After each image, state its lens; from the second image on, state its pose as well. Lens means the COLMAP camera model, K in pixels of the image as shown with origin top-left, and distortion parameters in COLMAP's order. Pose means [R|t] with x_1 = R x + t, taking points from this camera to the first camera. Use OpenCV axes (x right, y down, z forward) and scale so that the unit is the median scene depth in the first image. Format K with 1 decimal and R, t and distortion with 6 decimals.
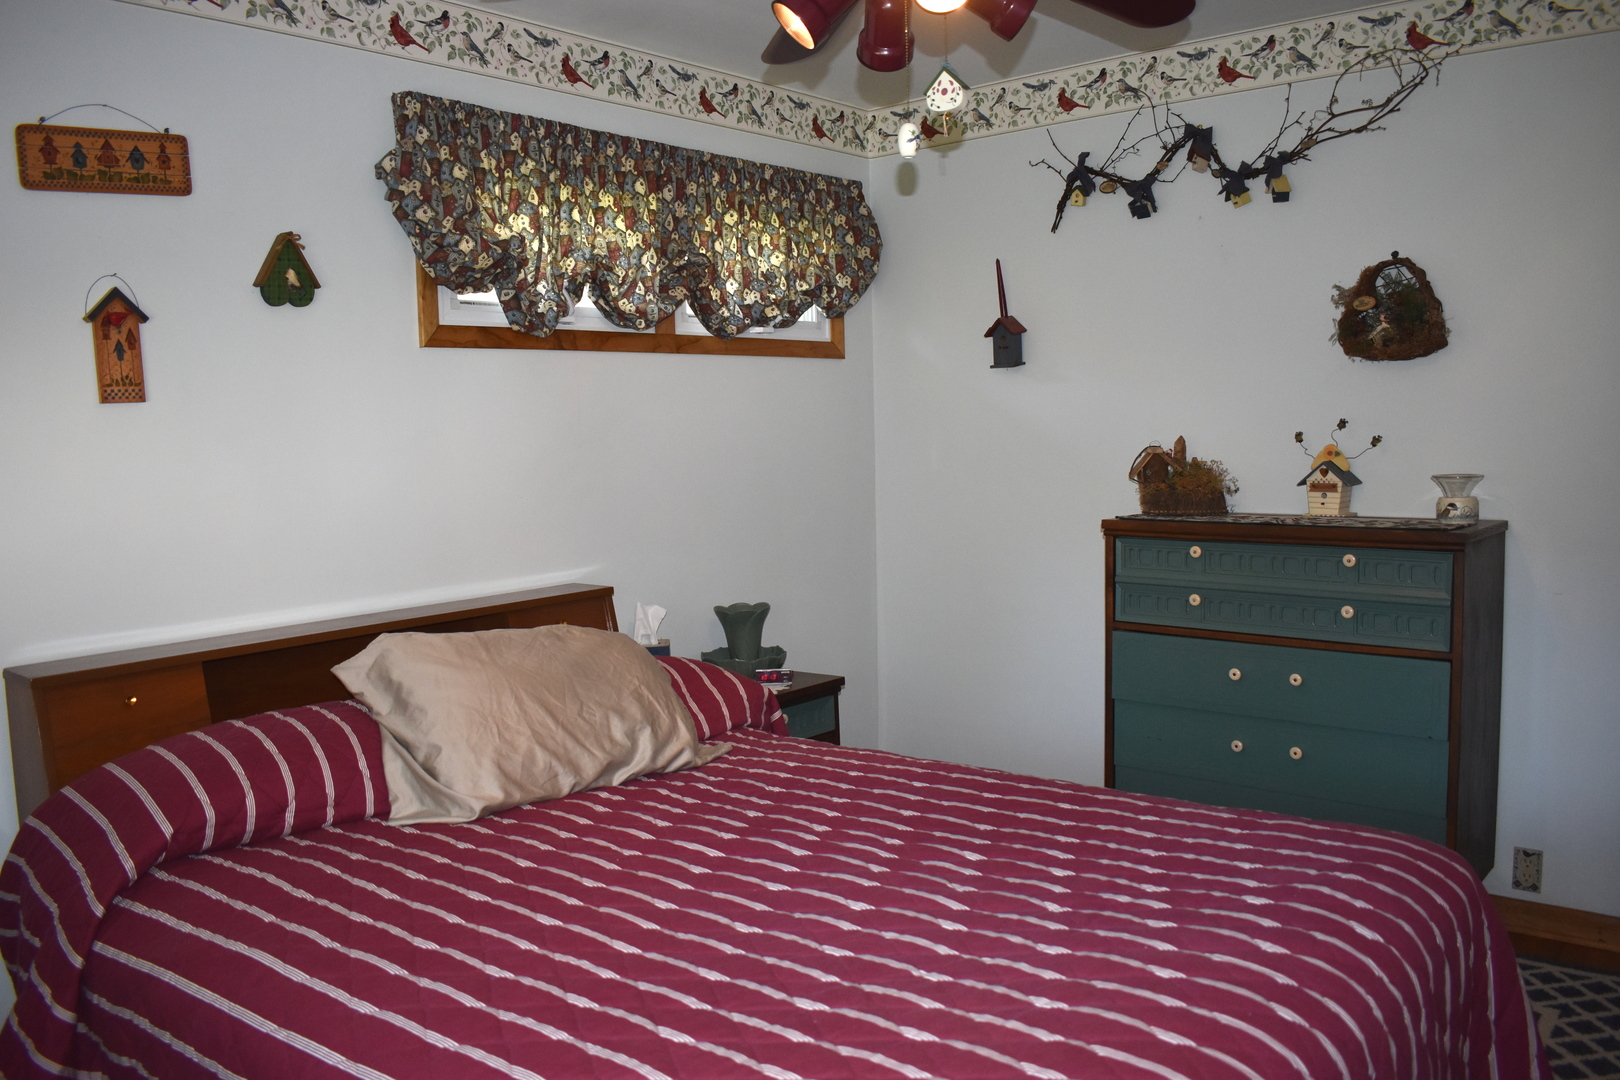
lens RADIAL K [[1265.0, 0, 810.0], [0, 1265.0, 540.0], [0, 0, 1]] dist [-0.094951, 0.009801]
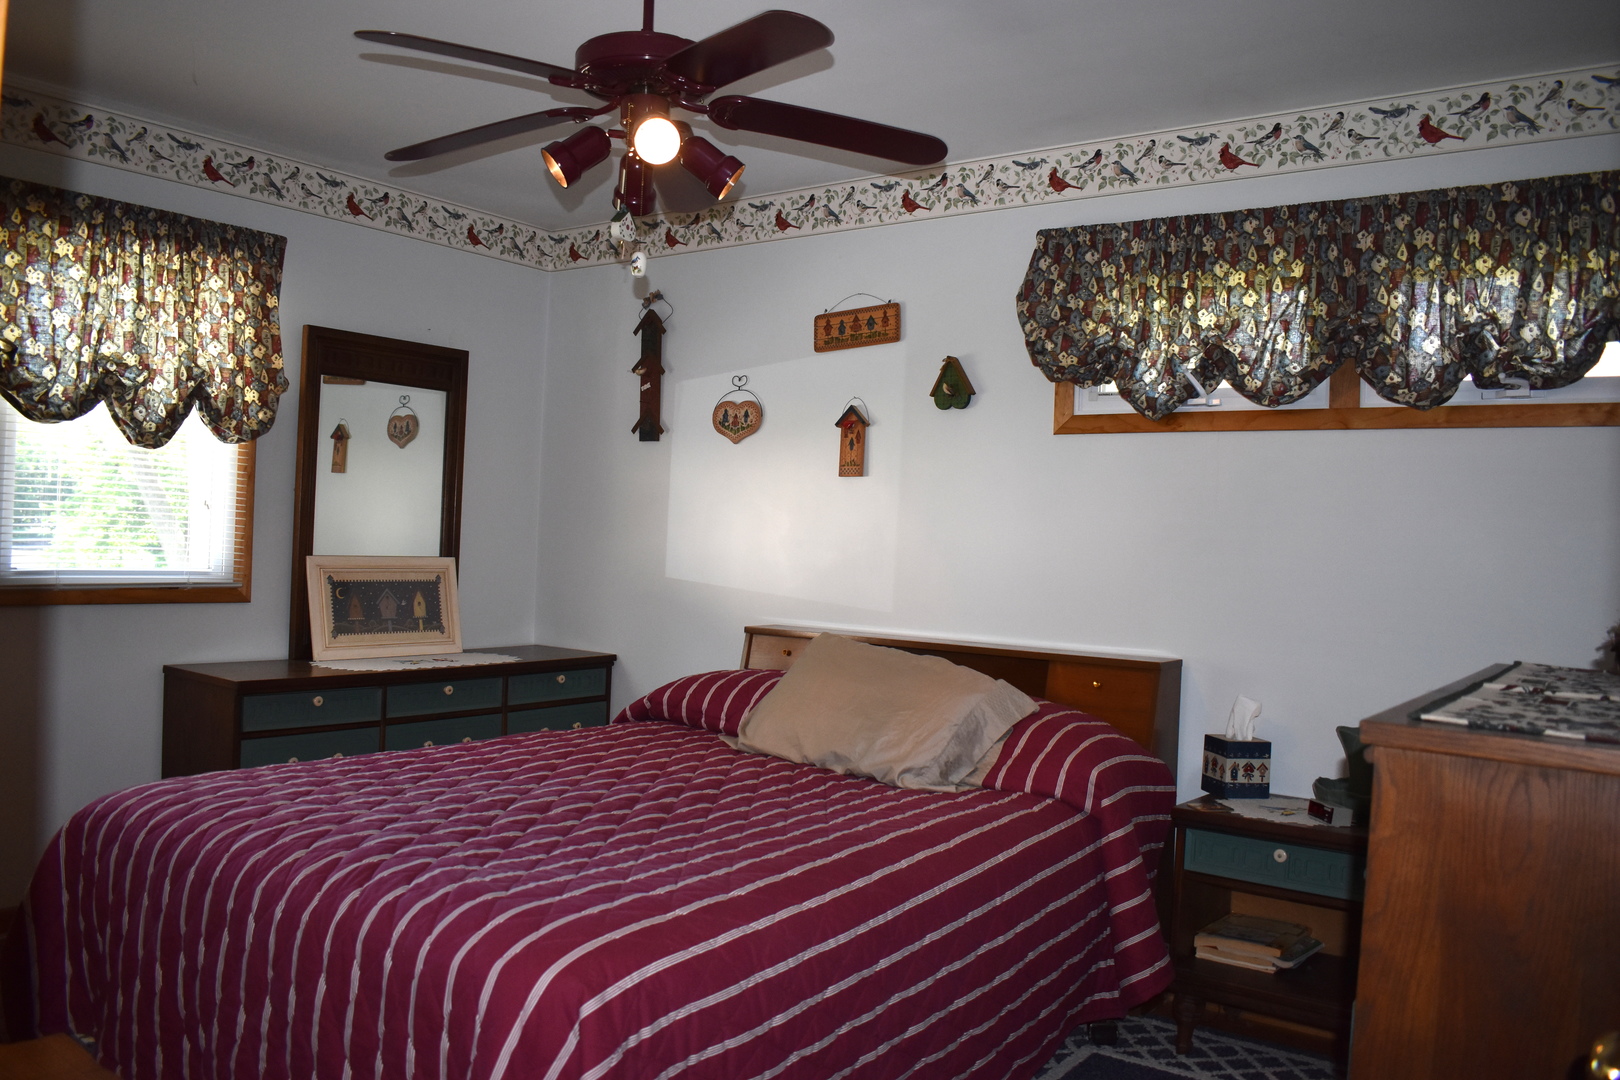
lens RADIAL K [[1265.0, 0, 810.0], [0, 1265.0, 540.0], [0, 0, 1]] dist [-0.094951, 0.009801]
pose [[0.049847, 0.028588, -0.998348, 0.887806], [-0.137095, 0.990324, 0.021513, -0.047022], [0.989303, 0.135796, 0.053284, 0.710302]]
